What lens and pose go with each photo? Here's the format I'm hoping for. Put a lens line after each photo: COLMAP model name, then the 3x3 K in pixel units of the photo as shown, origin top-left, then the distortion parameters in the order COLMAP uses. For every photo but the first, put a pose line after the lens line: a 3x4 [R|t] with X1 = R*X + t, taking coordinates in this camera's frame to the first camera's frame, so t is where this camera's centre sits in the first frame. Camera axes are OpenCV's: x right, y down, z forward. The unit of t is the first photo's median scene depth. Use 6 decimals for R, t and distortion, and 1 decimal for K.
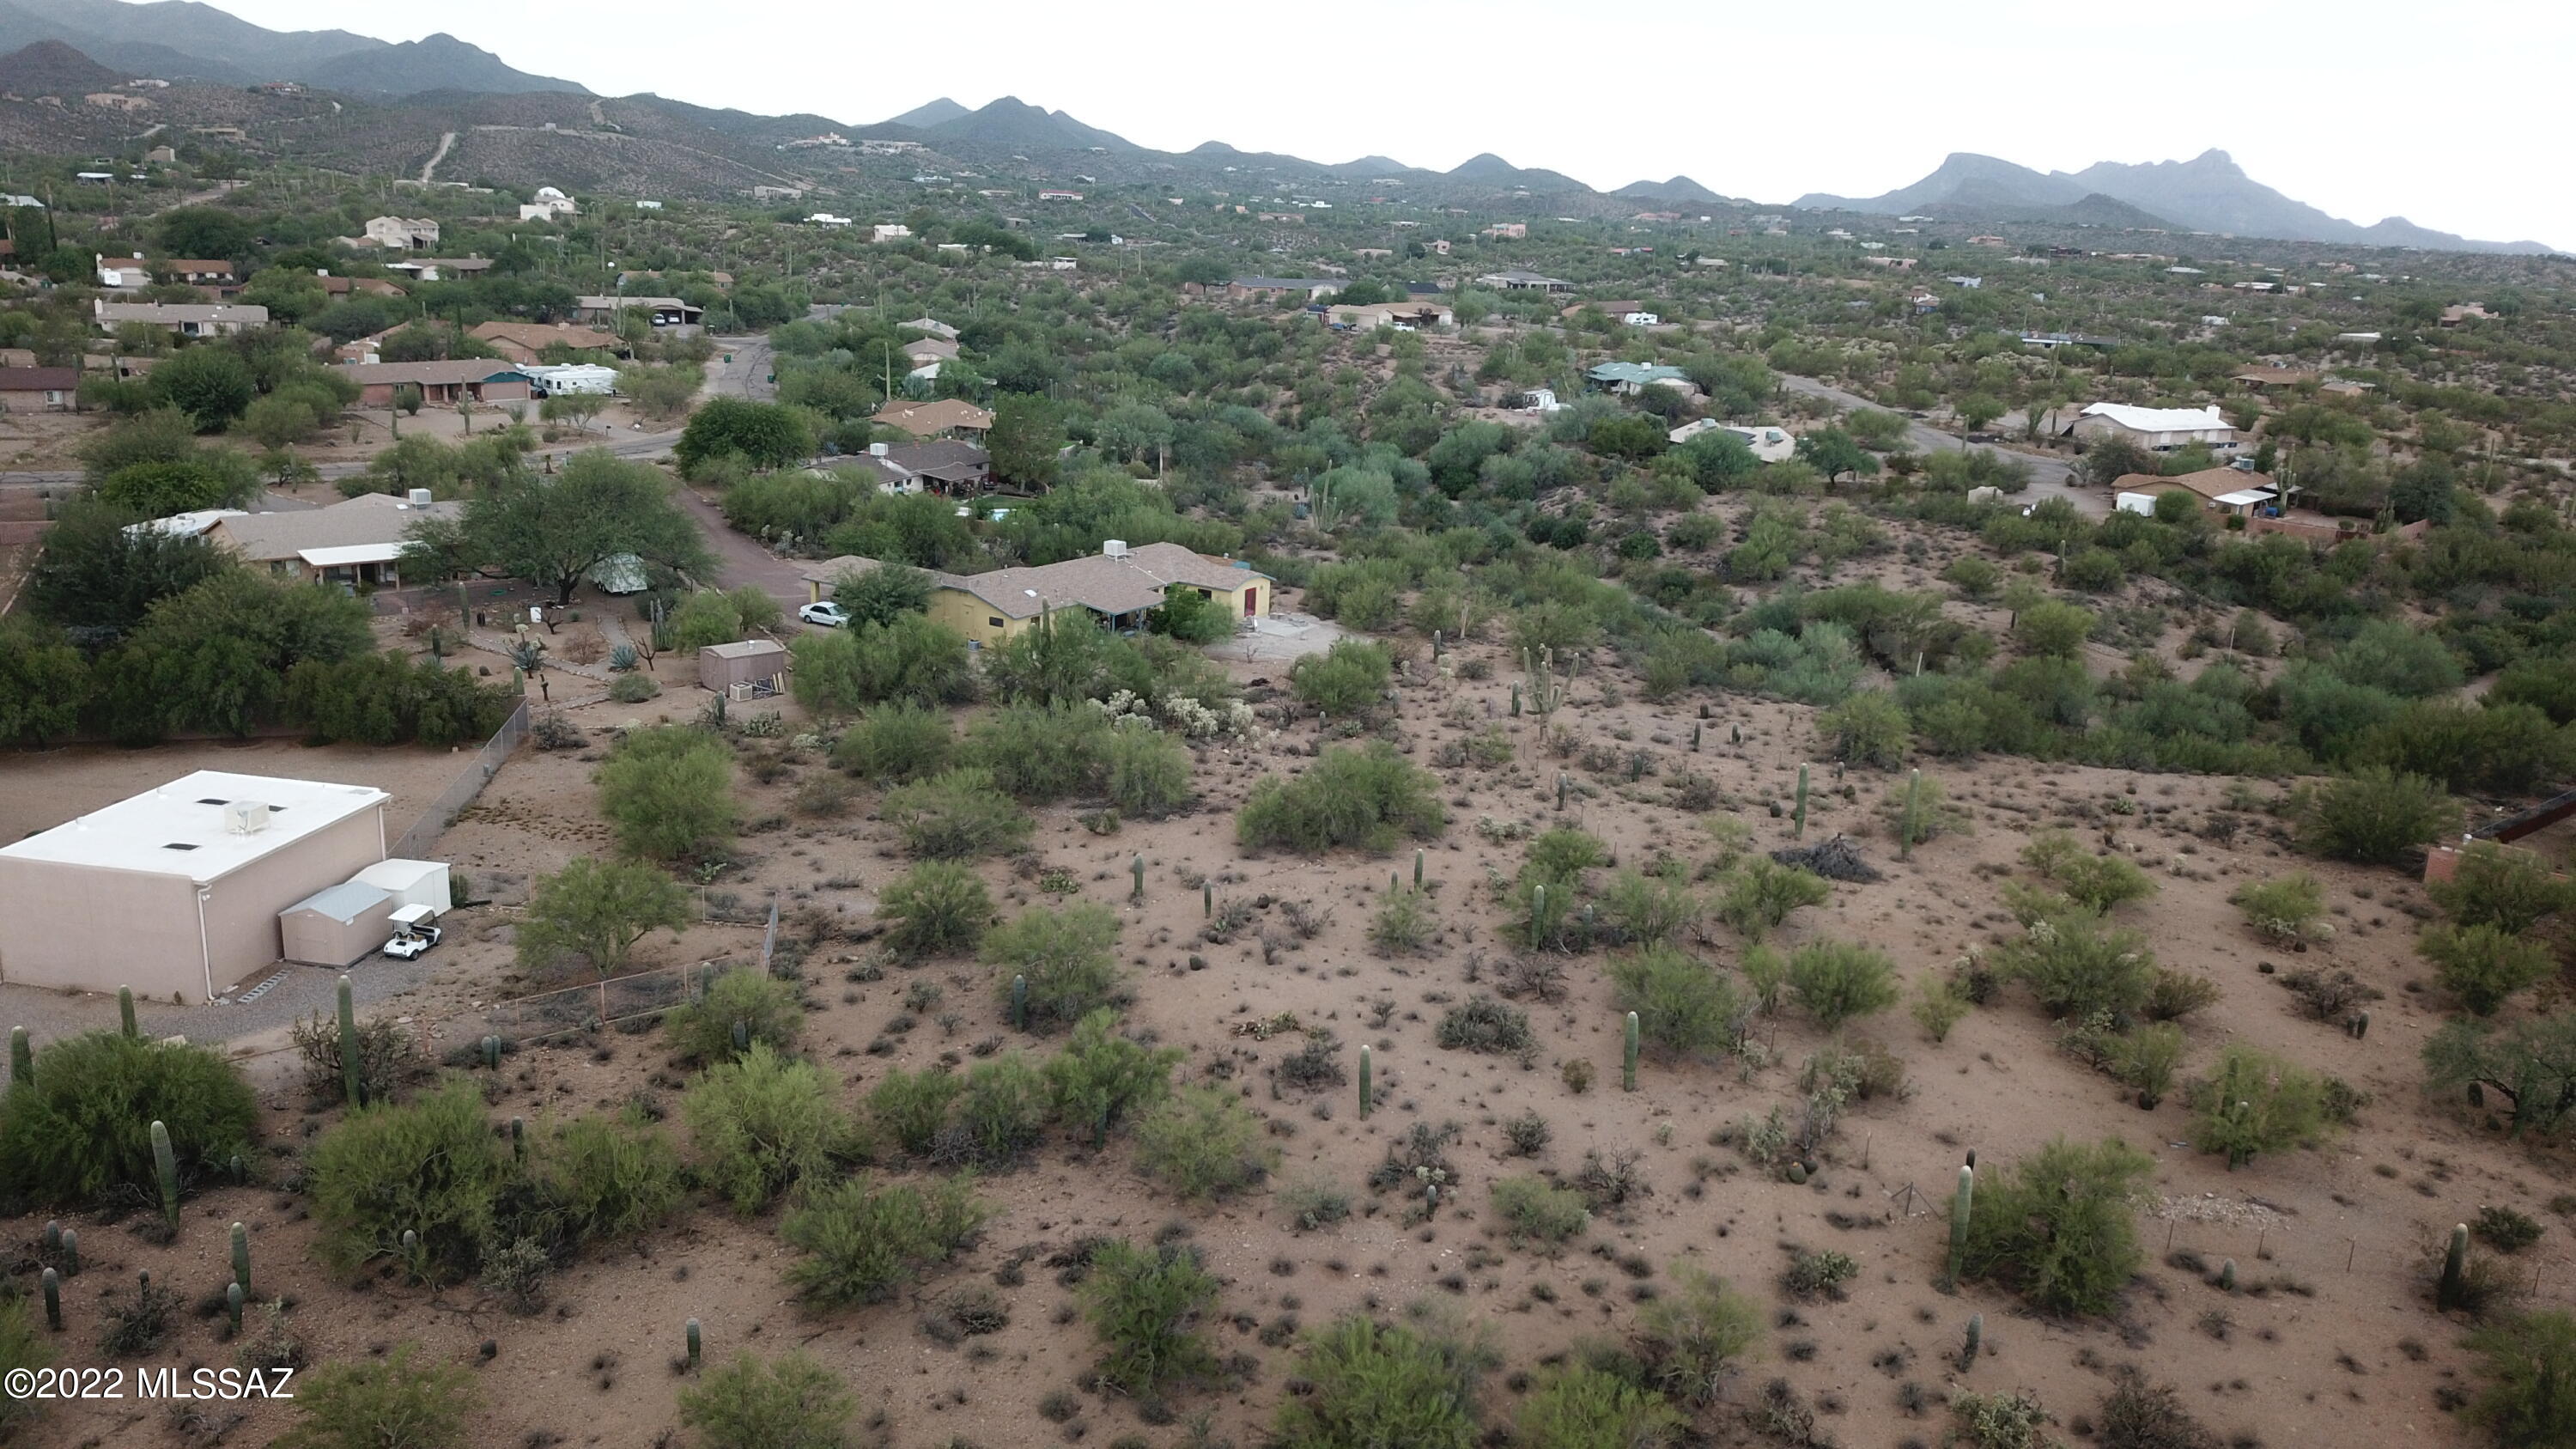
lens RADIAL K [[1967.5, 0, 1273.1], [0, 1967.5, 736.9], [0, 0, 1]] dist [0.013531, -0.002653]
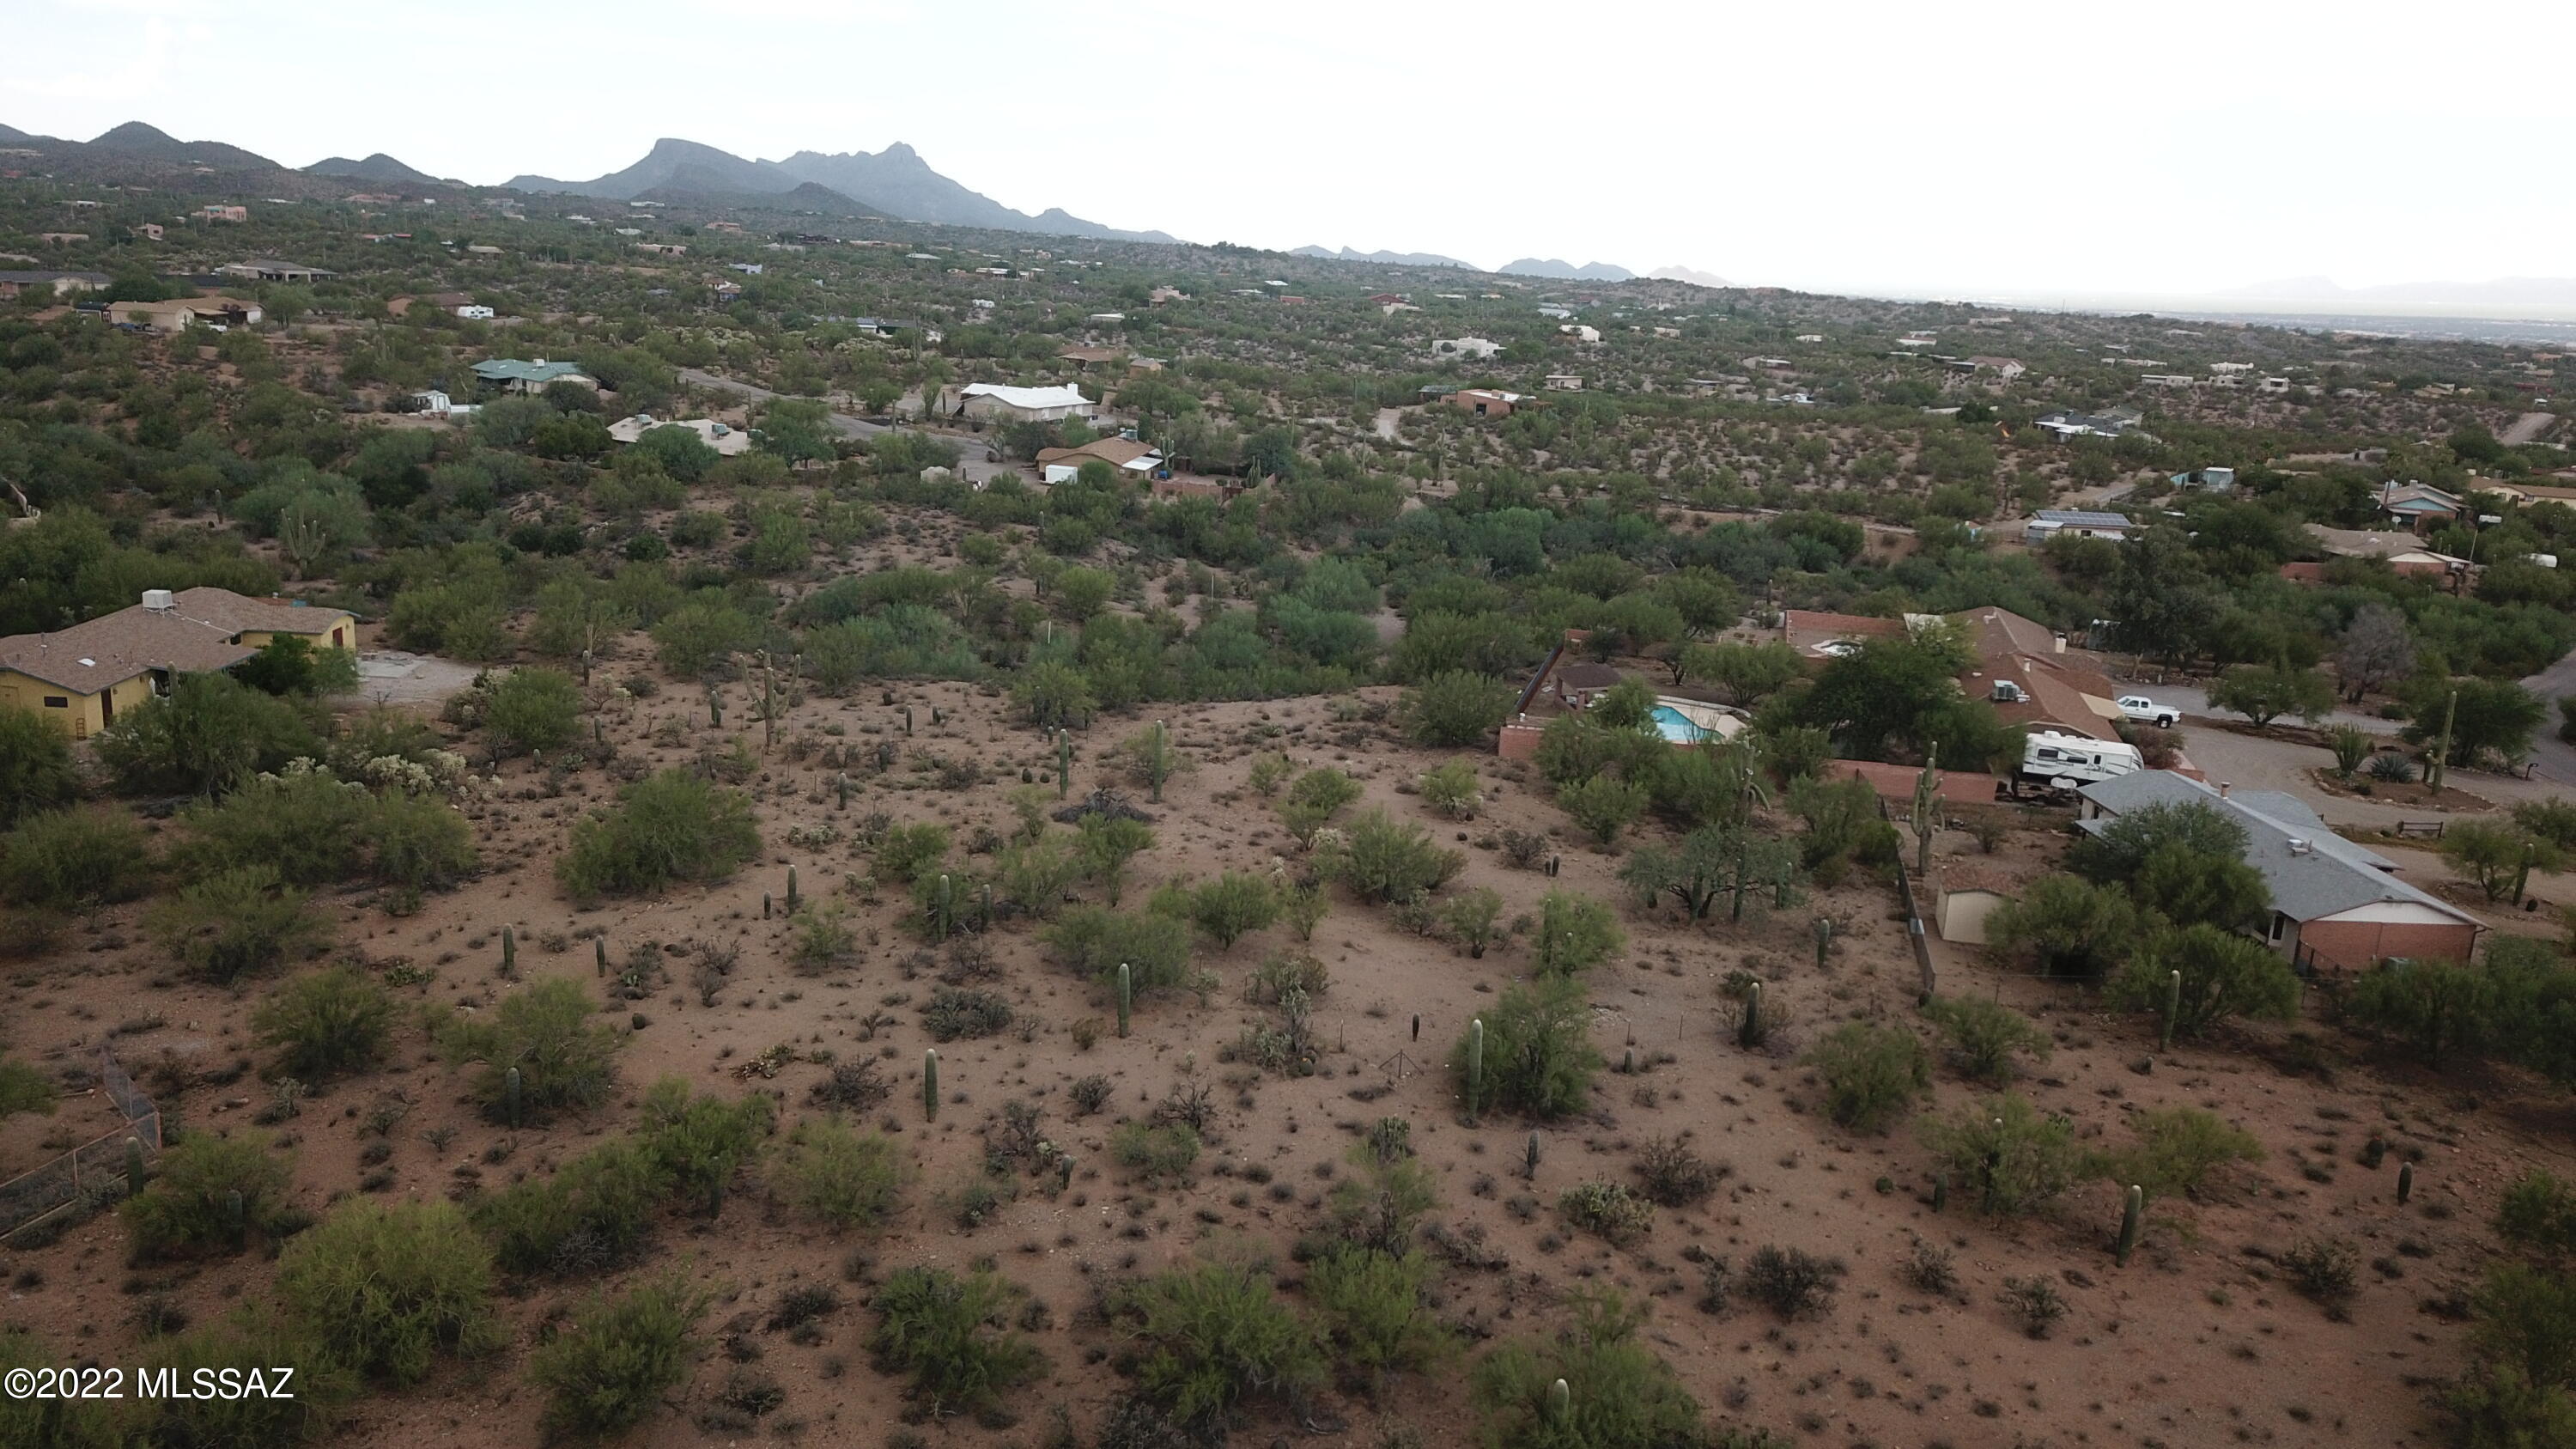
lens RADIAL K [[1967.5, 0, 1273.1], [0, 1967.5, 736.9], [0, 0, 1]] dist [0.013531, -0.002653]
pose [[0.819211, -0.138750, 0.556455, -0.188306], [0.134665, 0.989702, 0.048525, -0.015190], [-0.557457, 0.035182, 0.829460, 0.024502]]
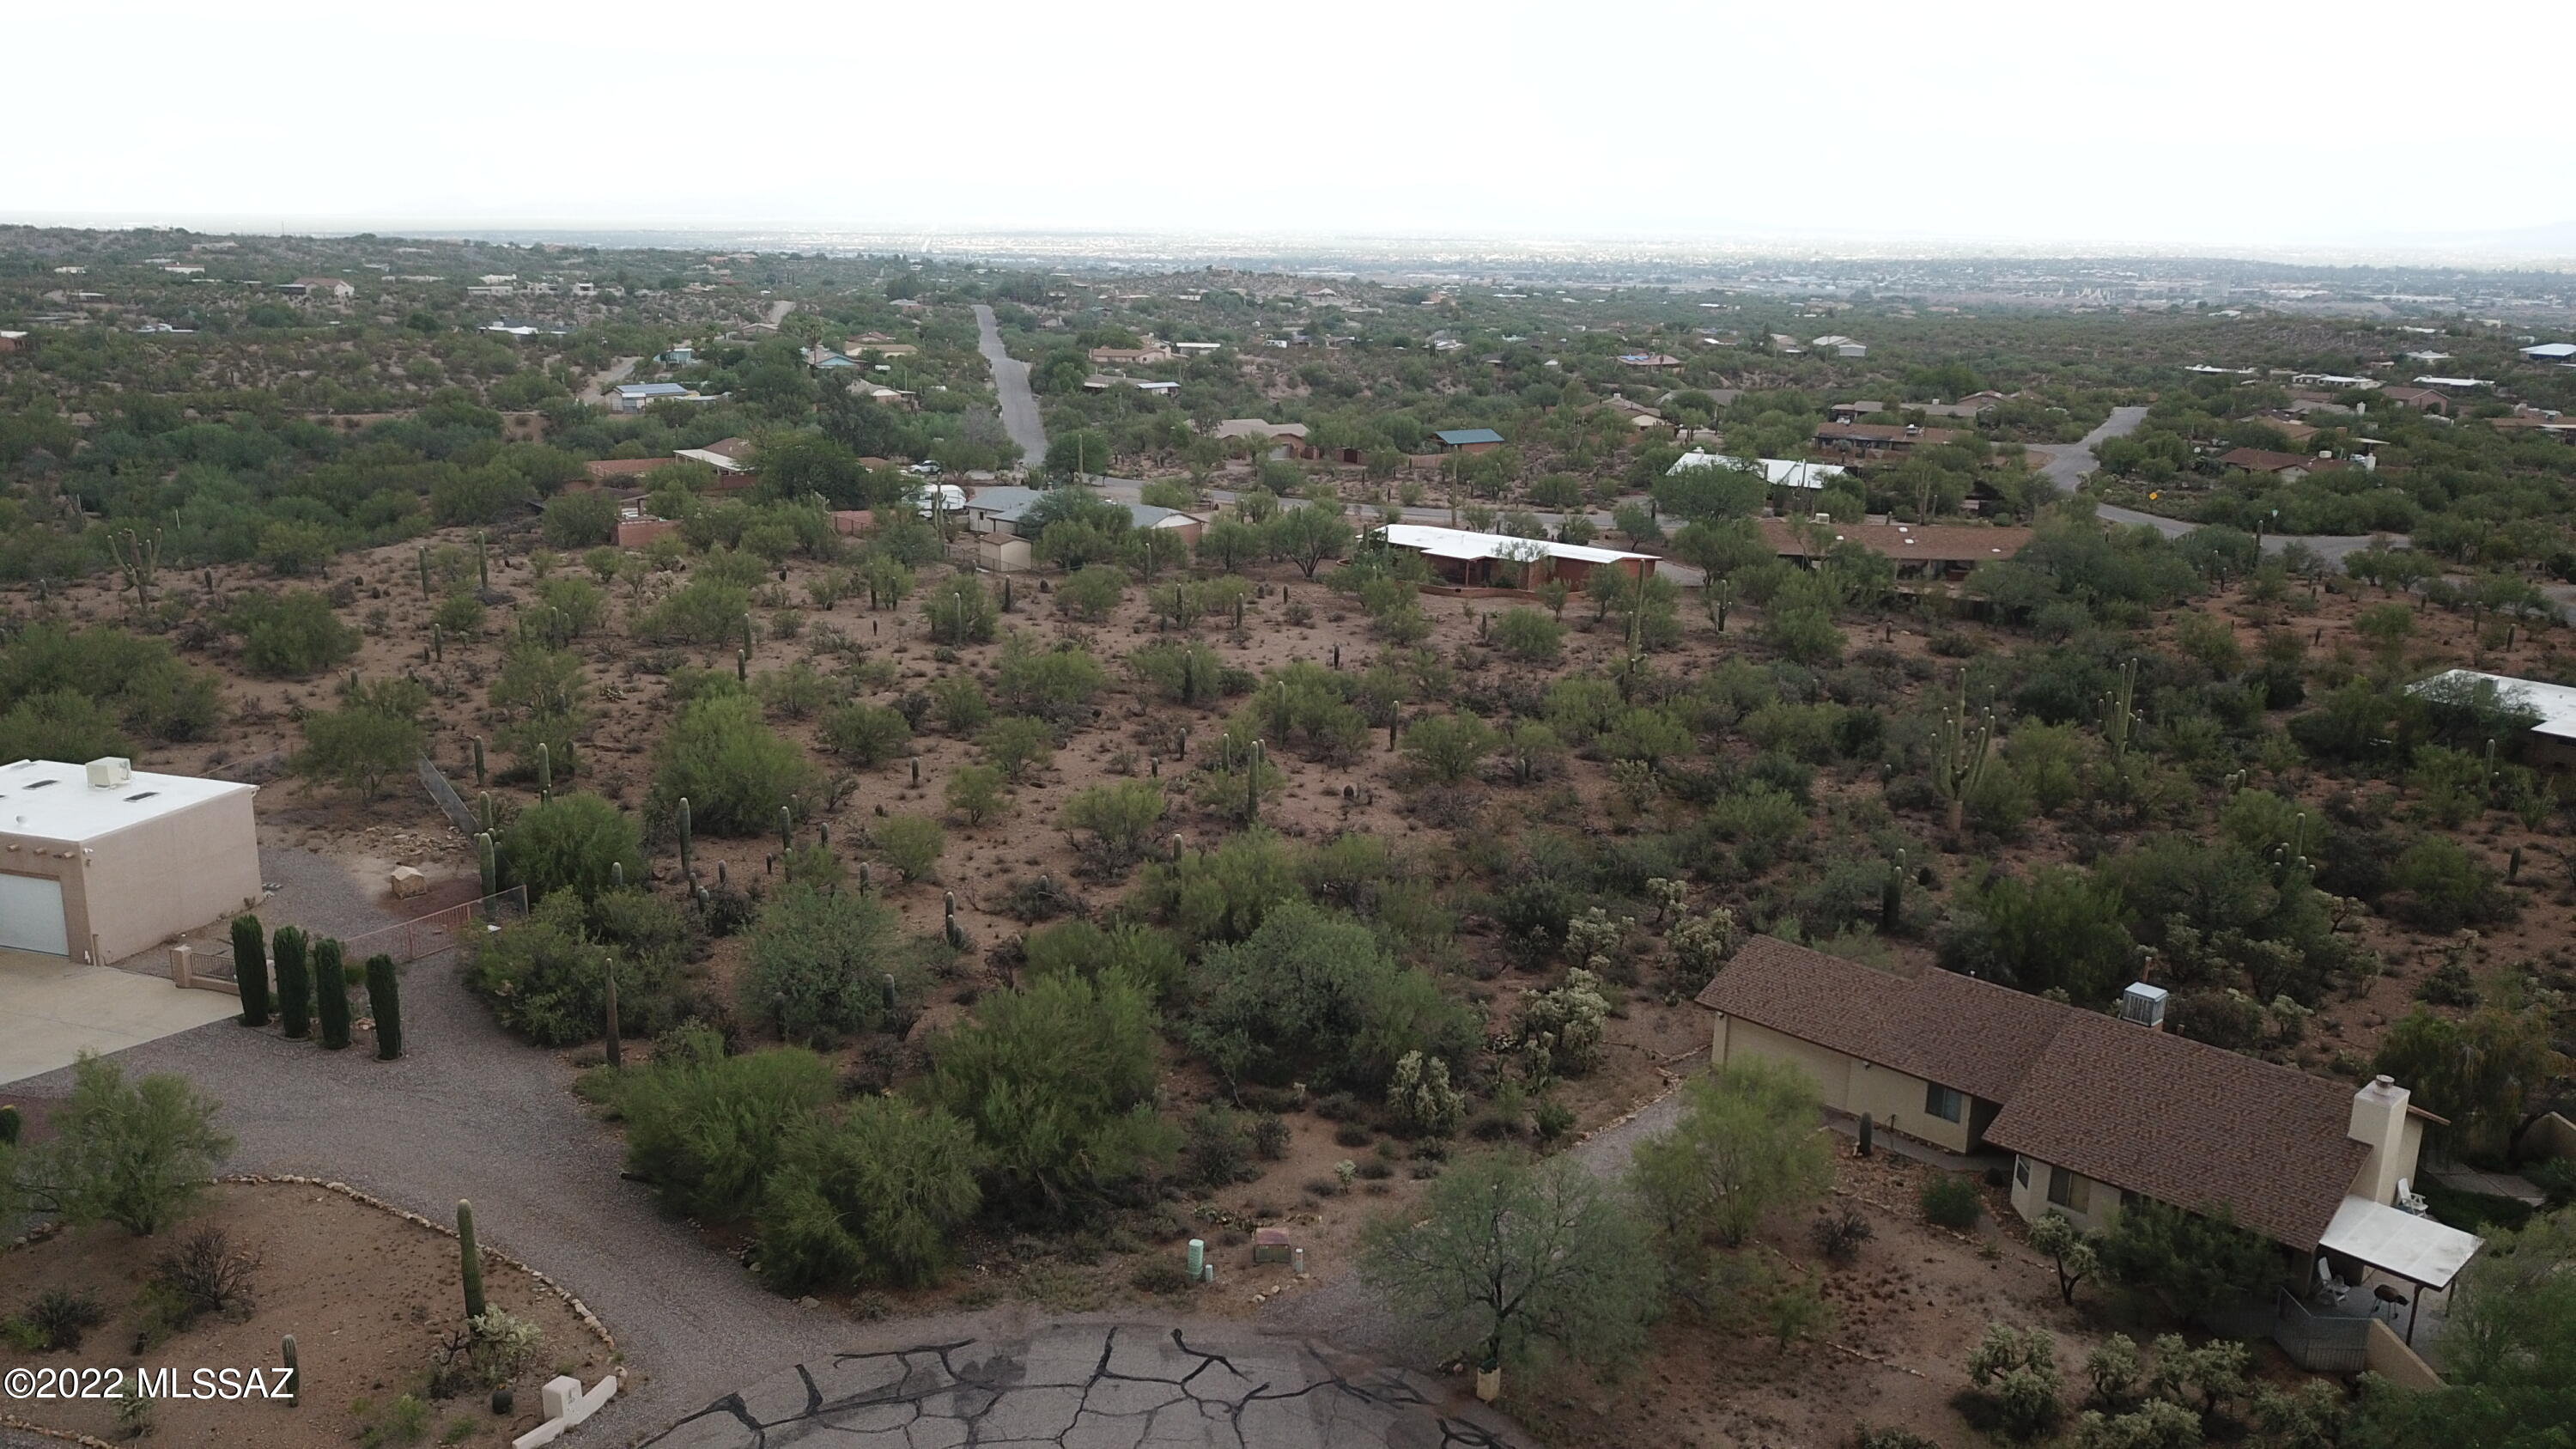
lens RADIAL K [[1967.5, 0, 1273.1], [0, 1967.5, 736.9], [0, 0, 1]] dist [0.013531, -0.002653]
pose [[0.100506, -0.283650, 0.953646, -0.871242], [0.244939, 0.936054, 0.252602, -0.055442], [-0.964315, 0.208197, 0.163556, 0.135170]]
